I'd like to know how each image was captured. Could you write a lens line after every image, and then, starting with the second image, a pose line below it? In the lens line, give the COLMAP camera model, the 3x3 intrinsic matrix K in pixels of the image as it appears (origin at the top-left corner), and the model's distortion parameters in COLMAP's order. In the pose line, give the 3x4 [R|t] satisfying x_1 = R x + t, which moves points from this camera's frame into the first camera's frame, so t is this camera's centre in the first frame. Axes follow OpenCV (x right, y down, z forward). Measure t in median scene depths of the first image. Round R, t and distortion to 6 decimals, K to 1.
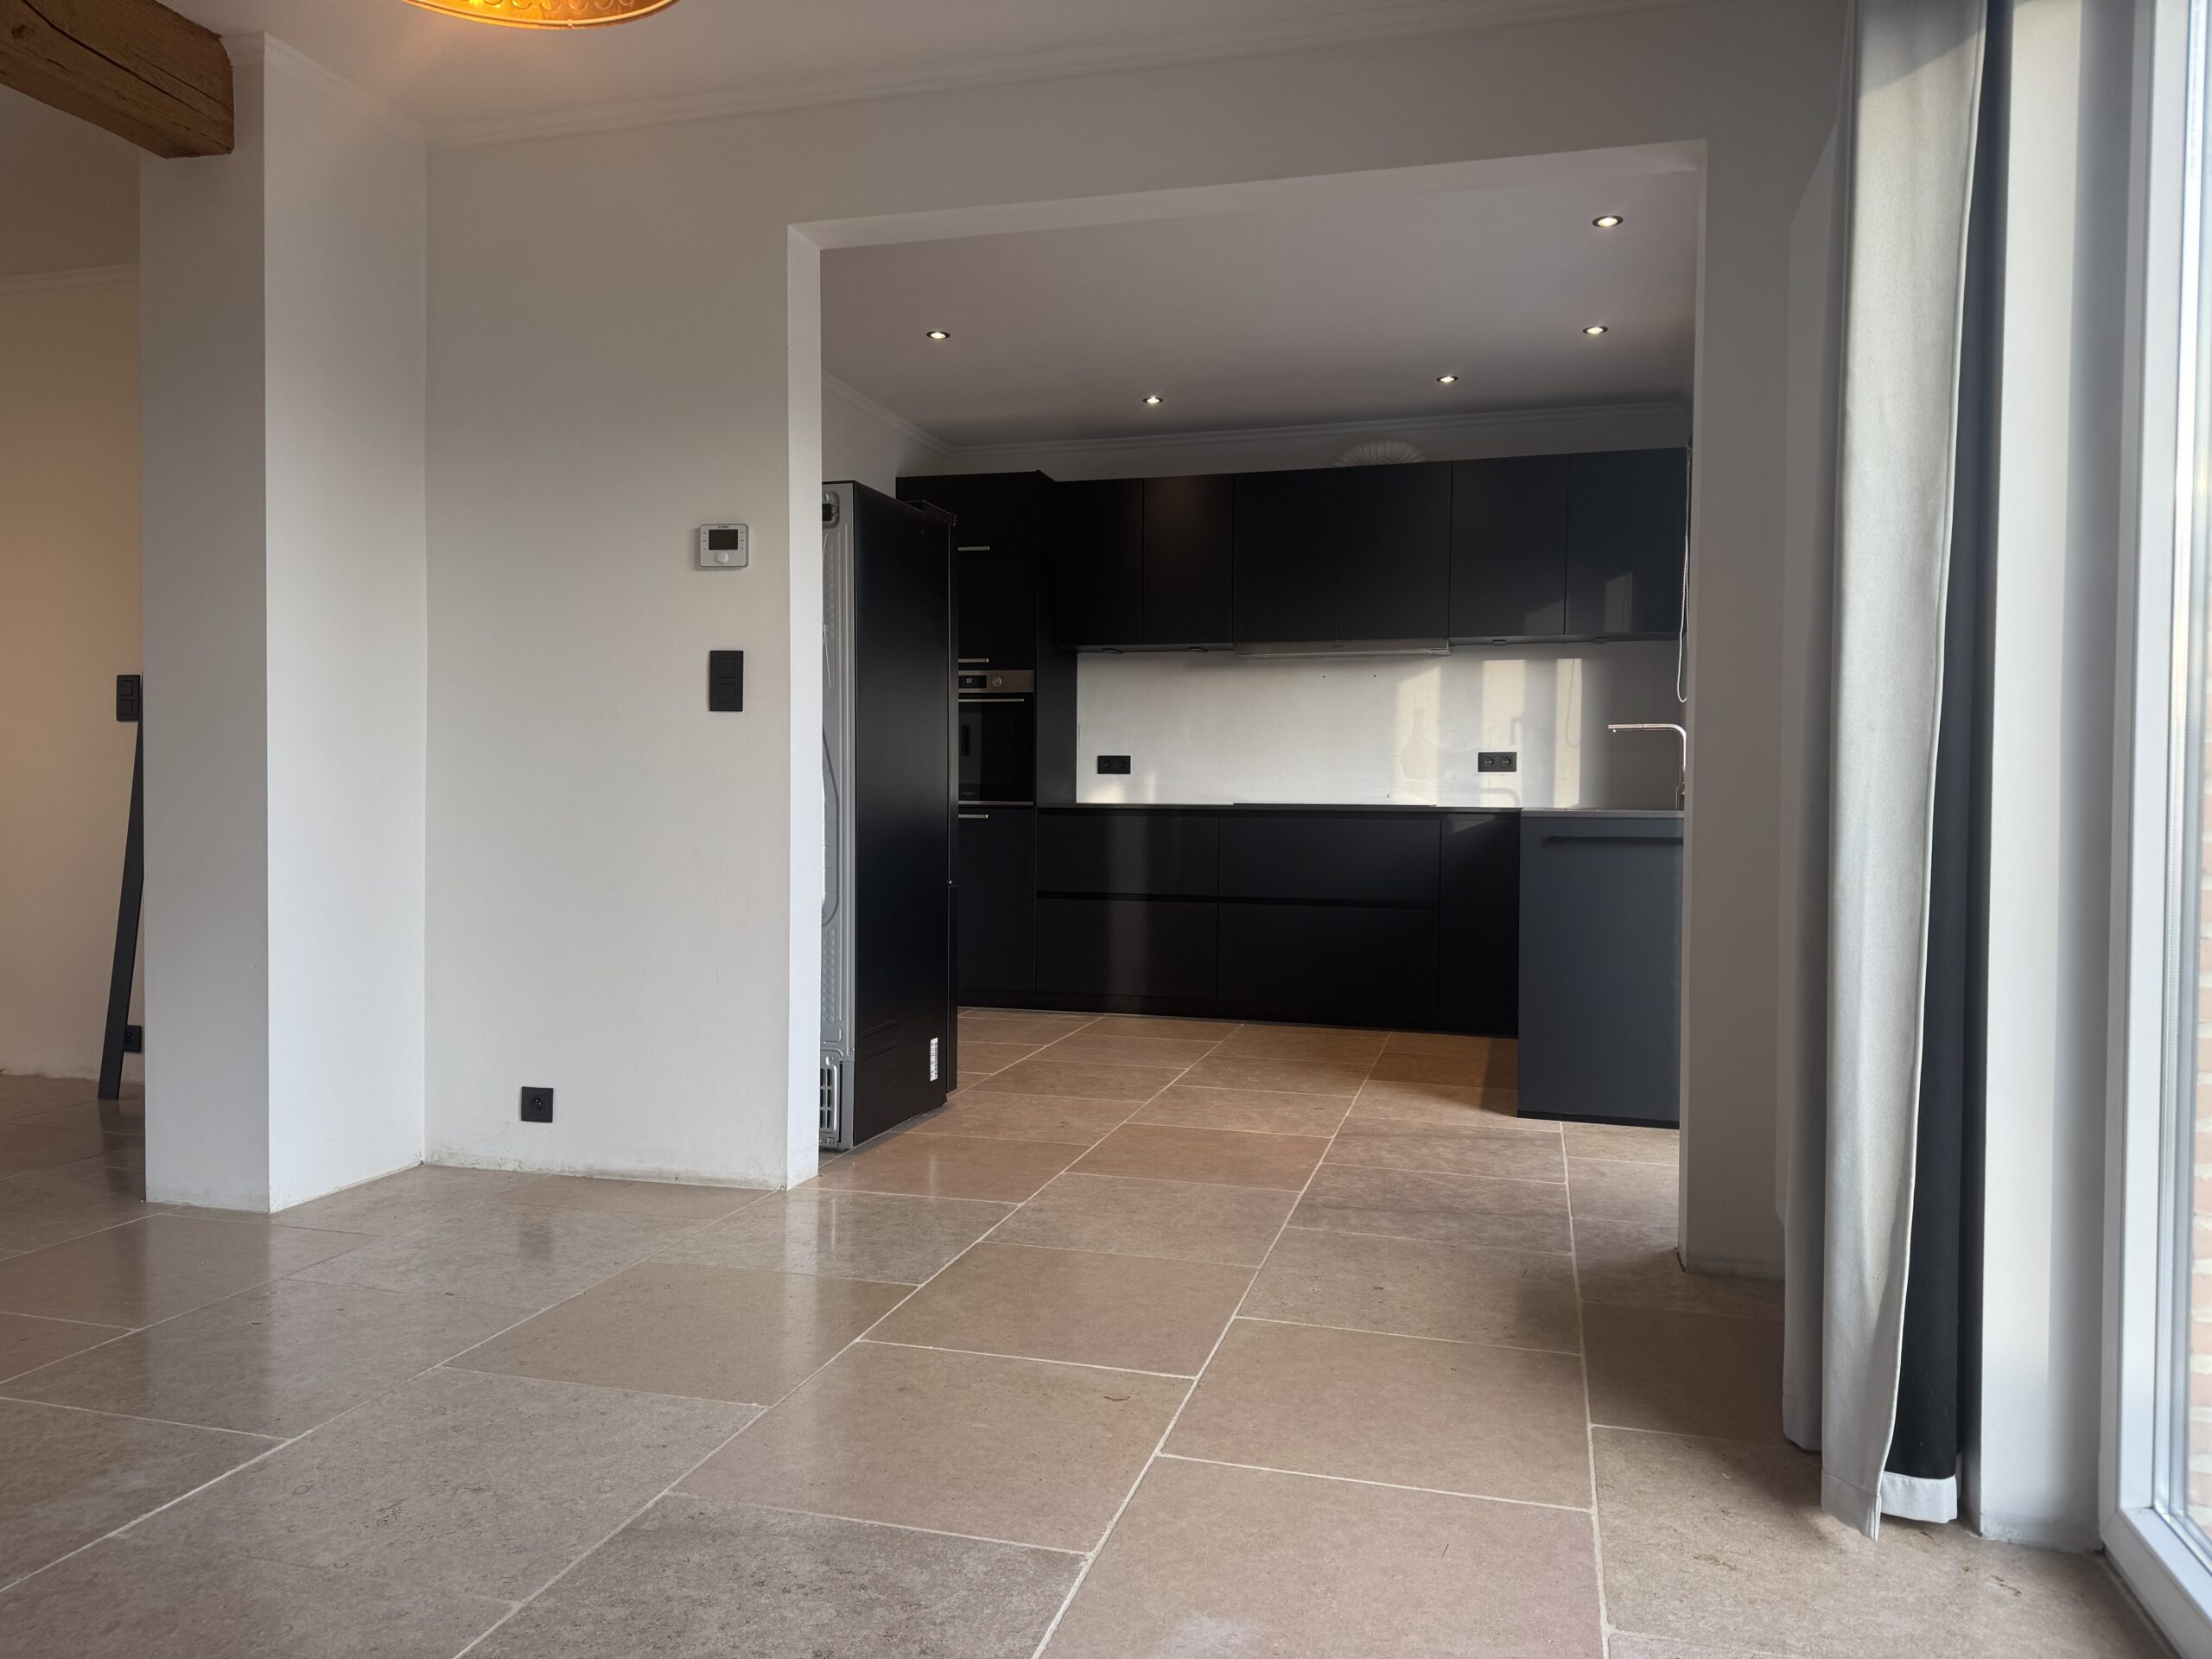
lens RADIAL K [[1546.8, 0, 1103.4], [0, 1546.8, 834.0], [0, 0, 1]] dist [0.026650, -0.027332]
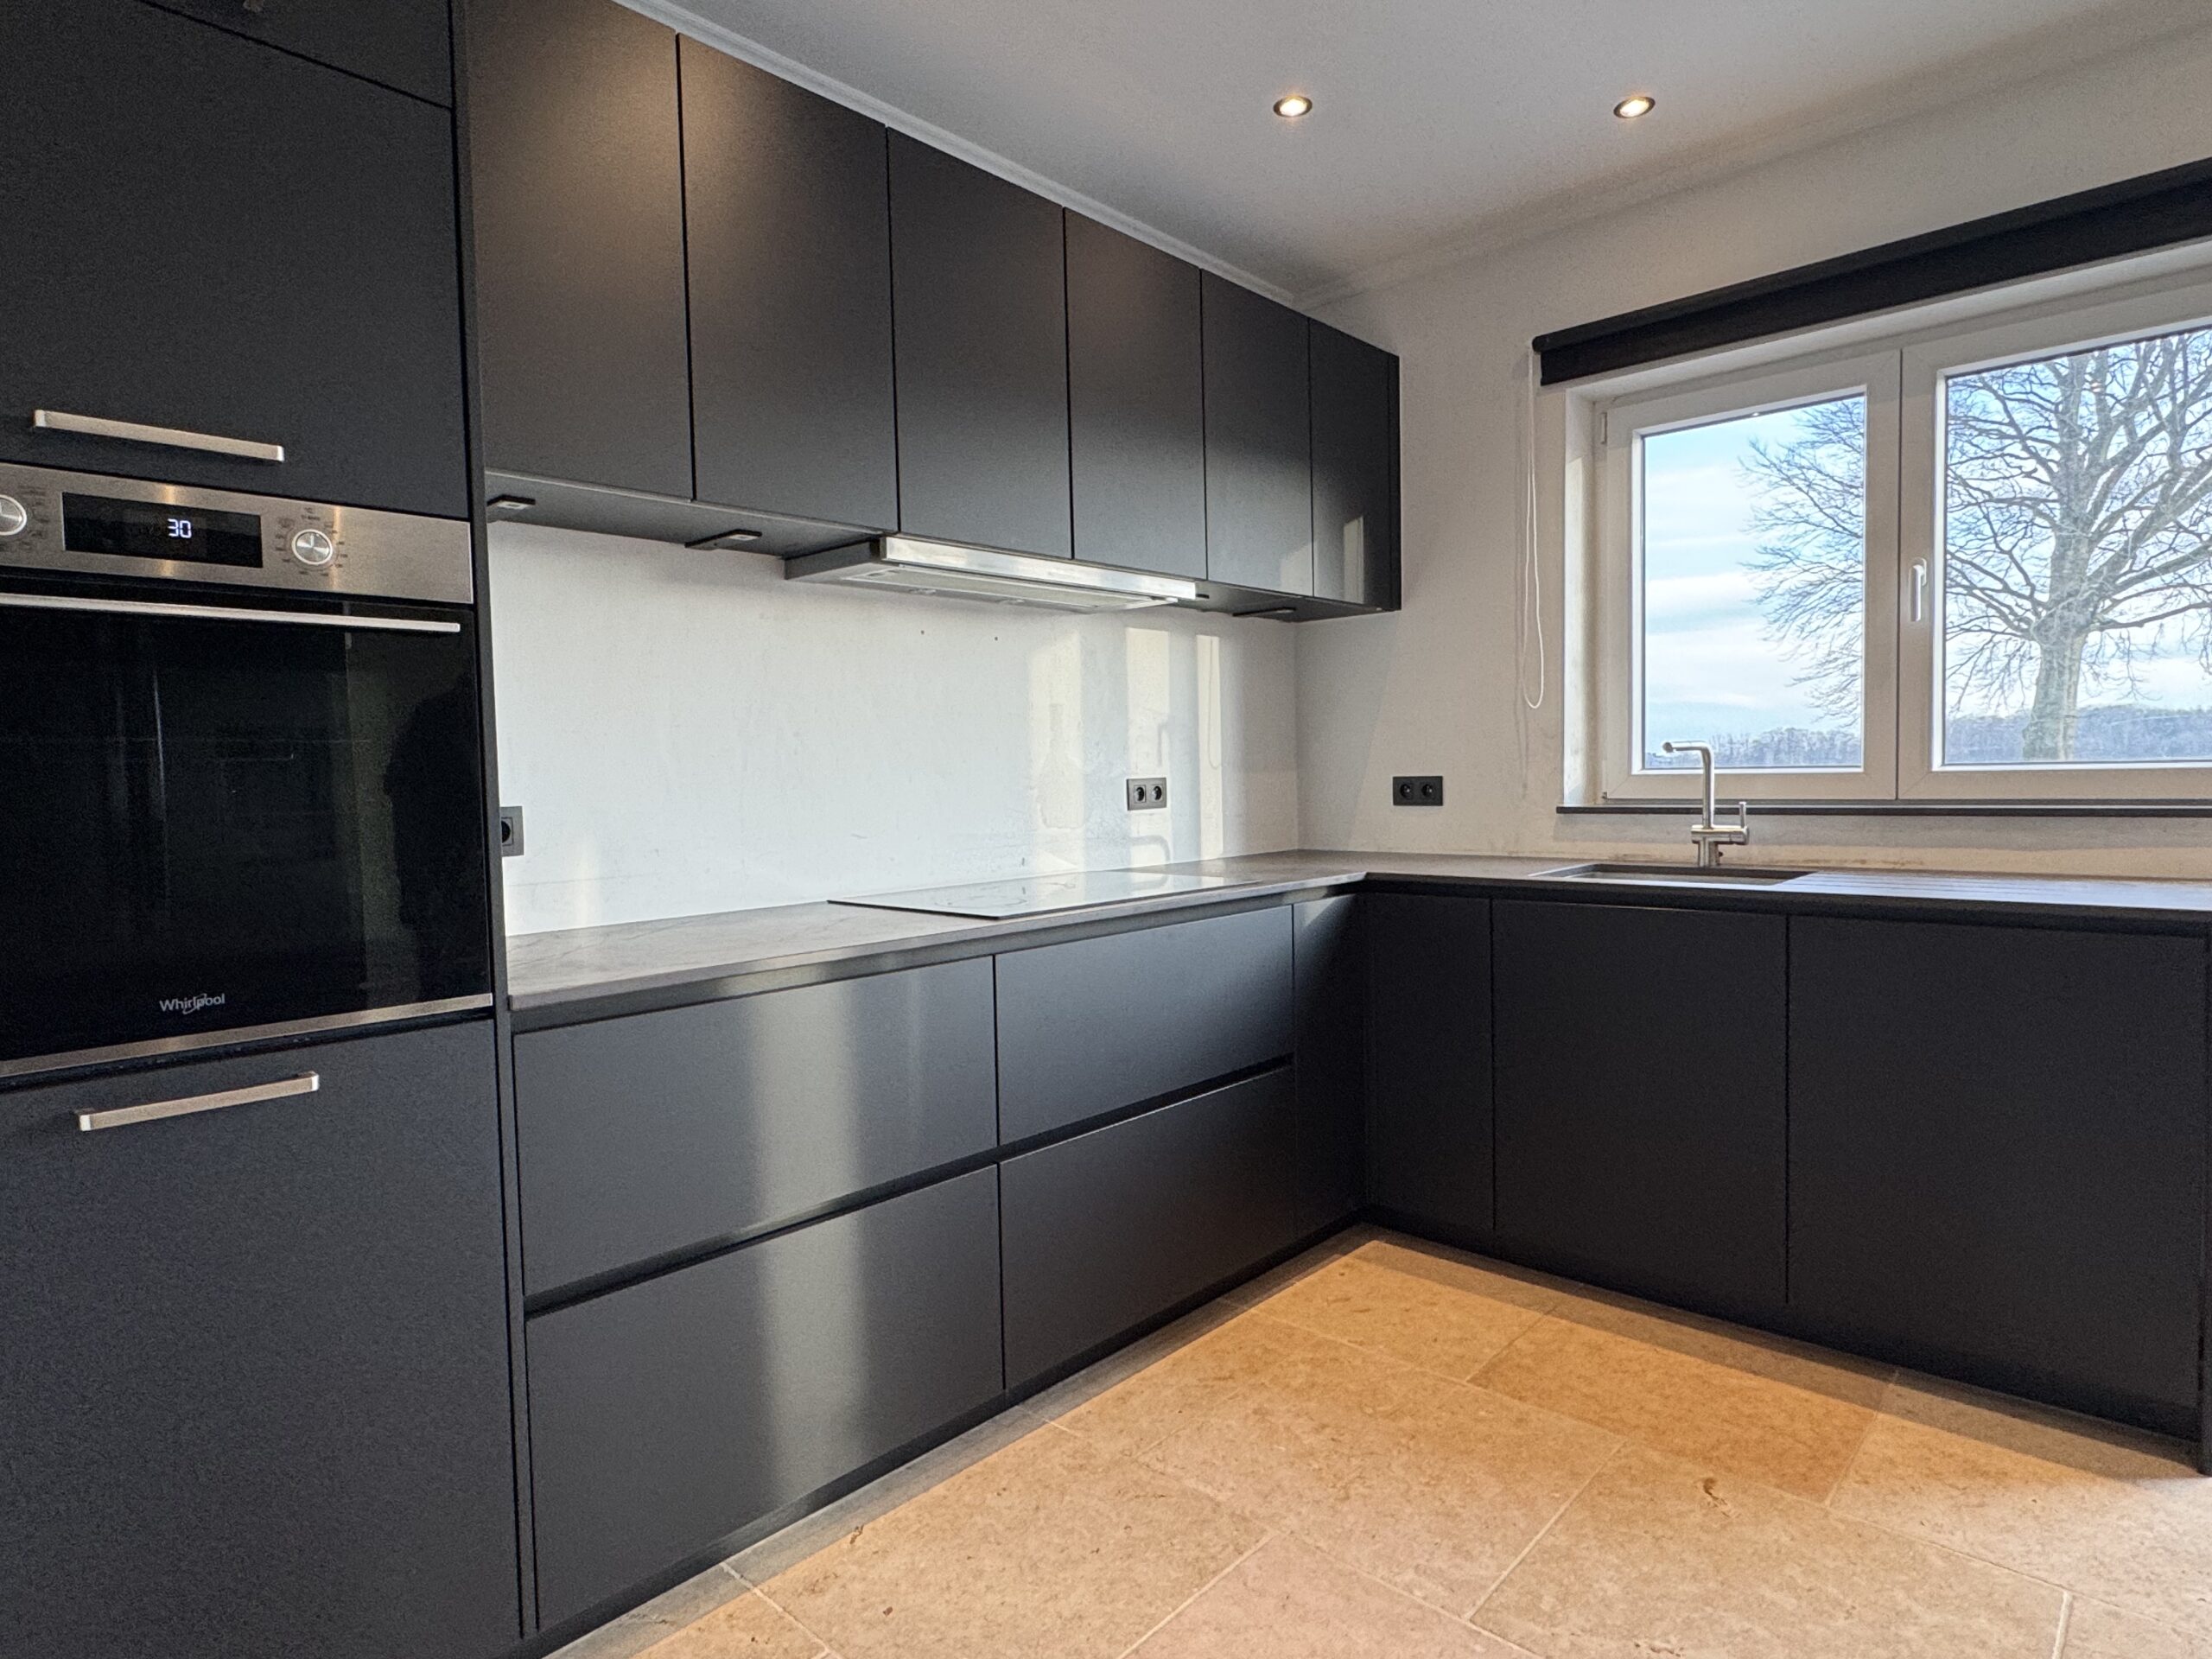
lens RADIAL K [[1205.7, 0, 1109.0], [0, 1205.7, 818.6], [0, 0, 1]] dist [-0.005466, 0.001267]
pose [[0.462465, -0.054315, 0.884972, -0.184468], [0.044108, 0.998295, 0.038220, -0.056105], [-0.885540, 0.021359, 0.464073, 0.795665]]
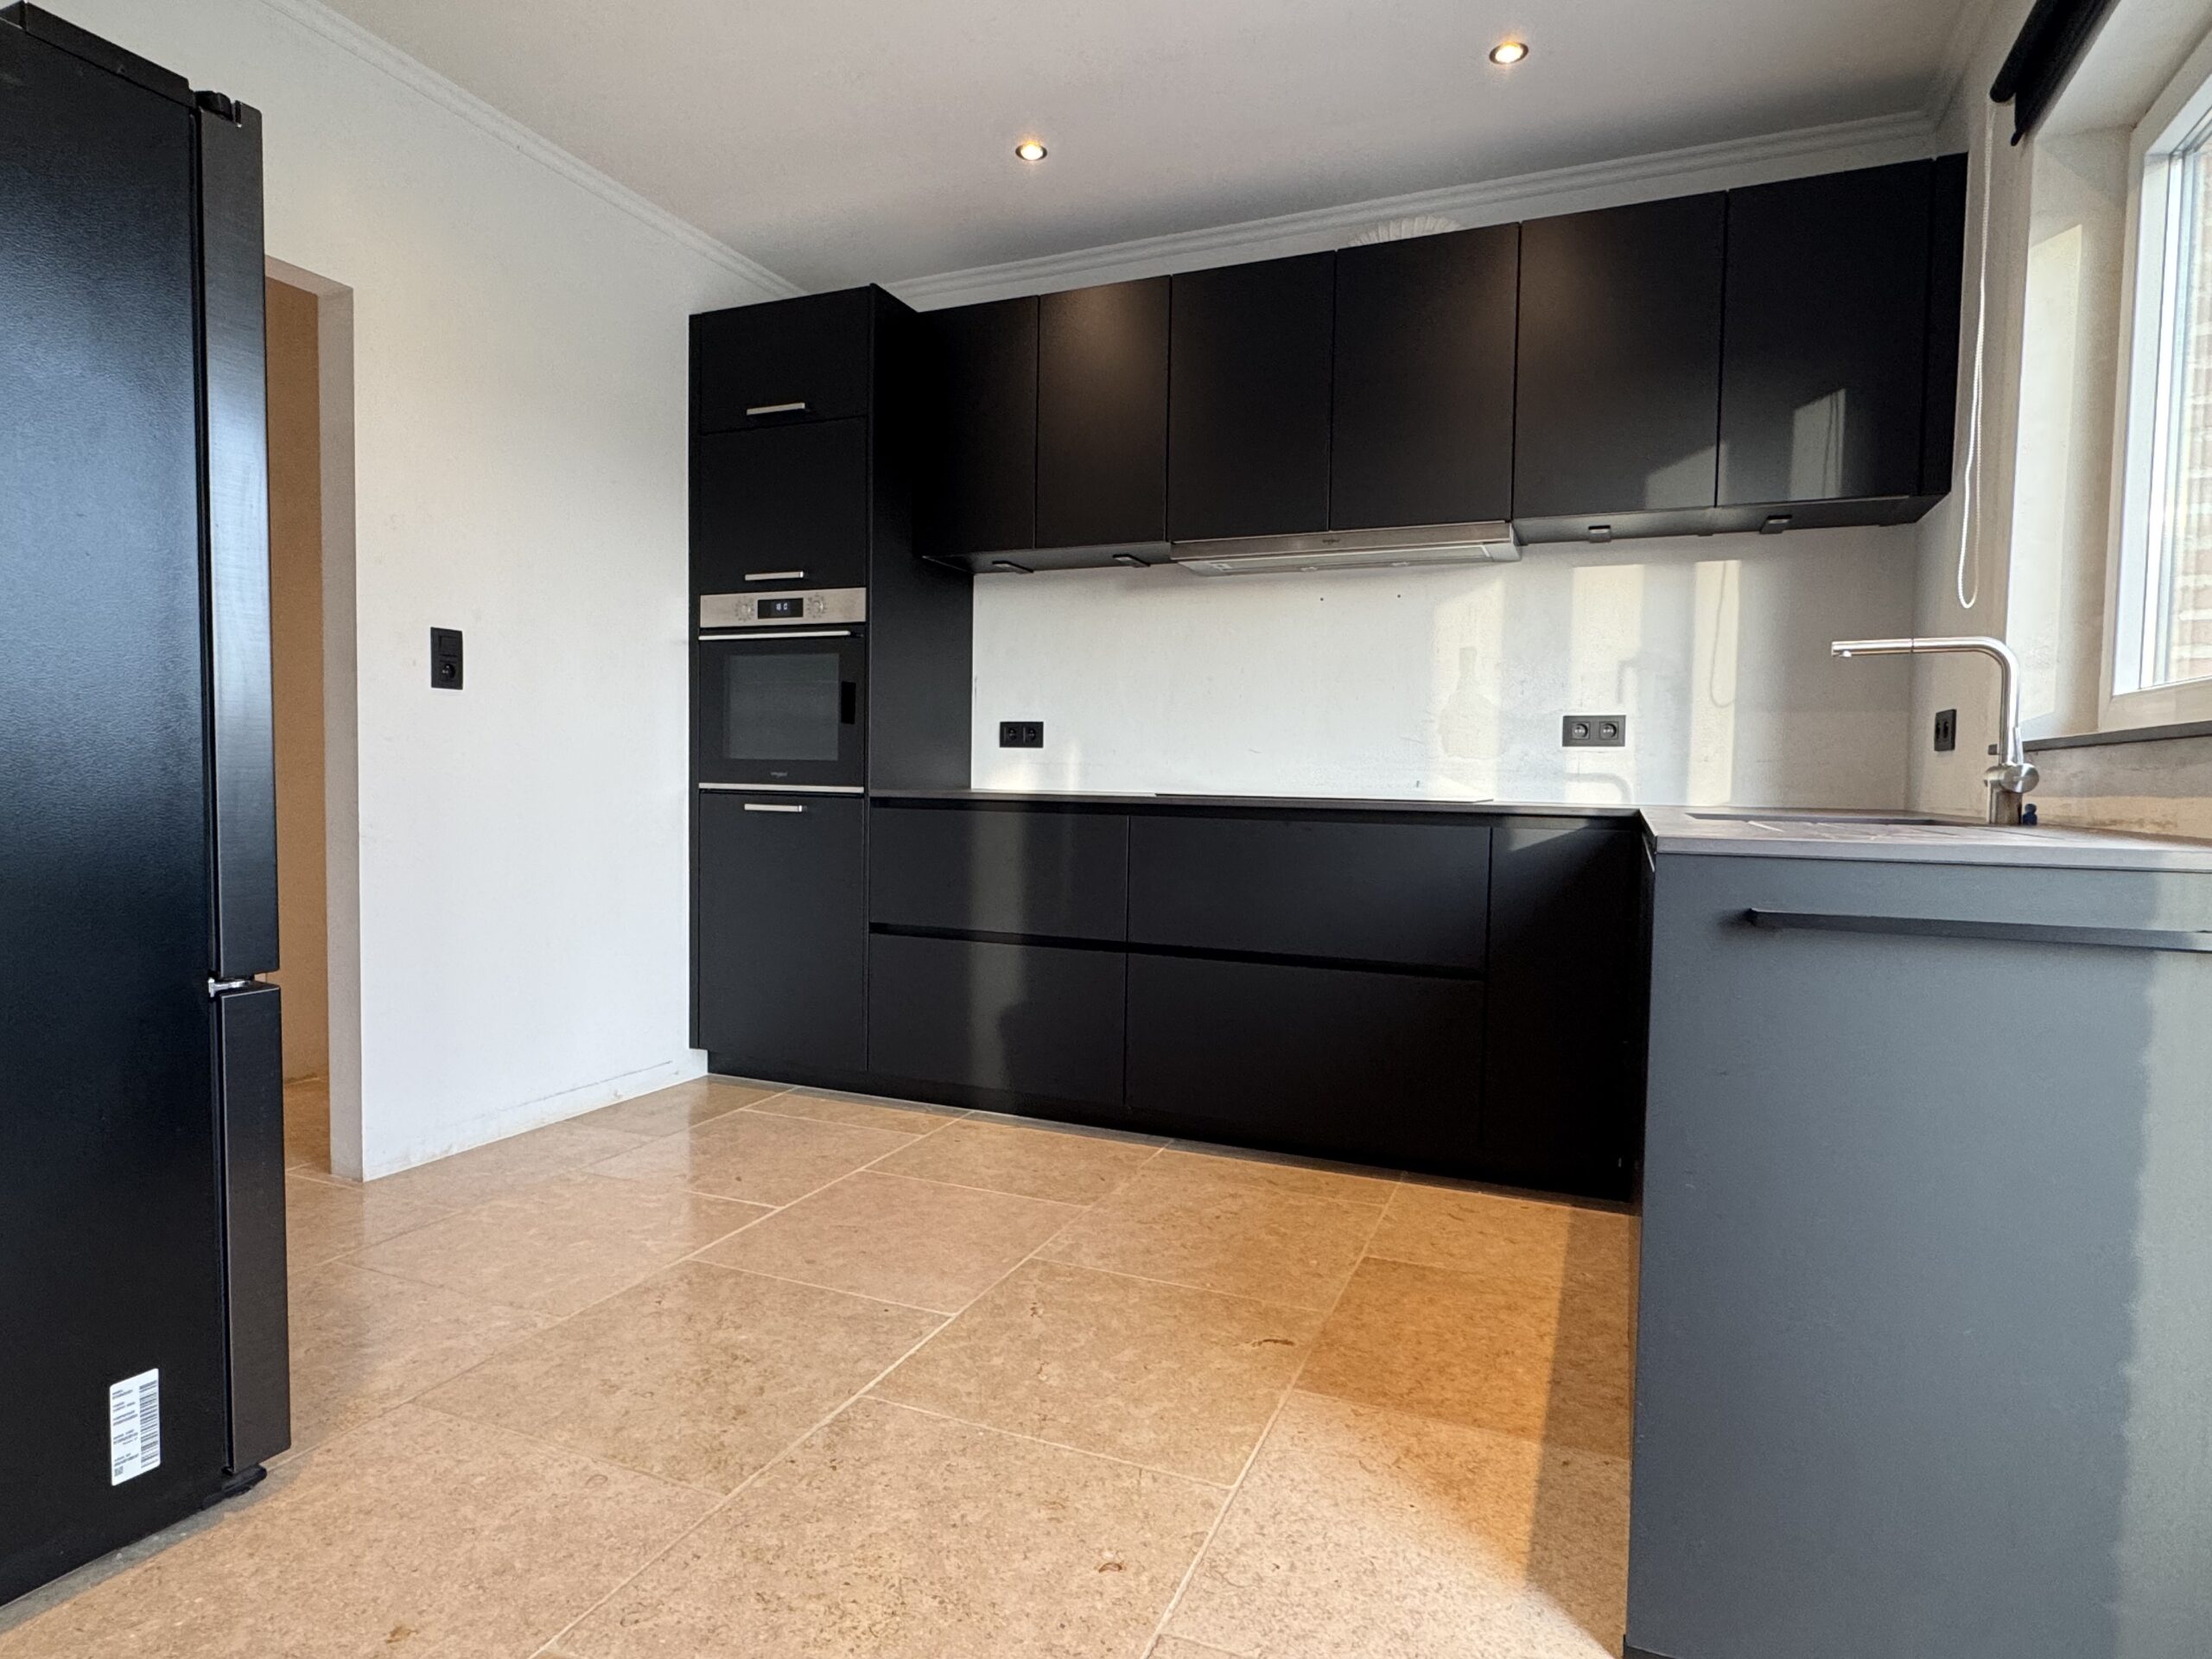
lens RADIAL K [[1224.8, 0, 1121.5], [0, 1224.8, 824.0], [0, 0, 1]] dist [-0.021983, 0.000329]
pose [[0.992728, 0.012213, -0.119762, 0.125900], [-0.010622, 0.999847, 0.013914, -0.013932], [0.119913, -0.012541, 0.992705, 0.493913]]
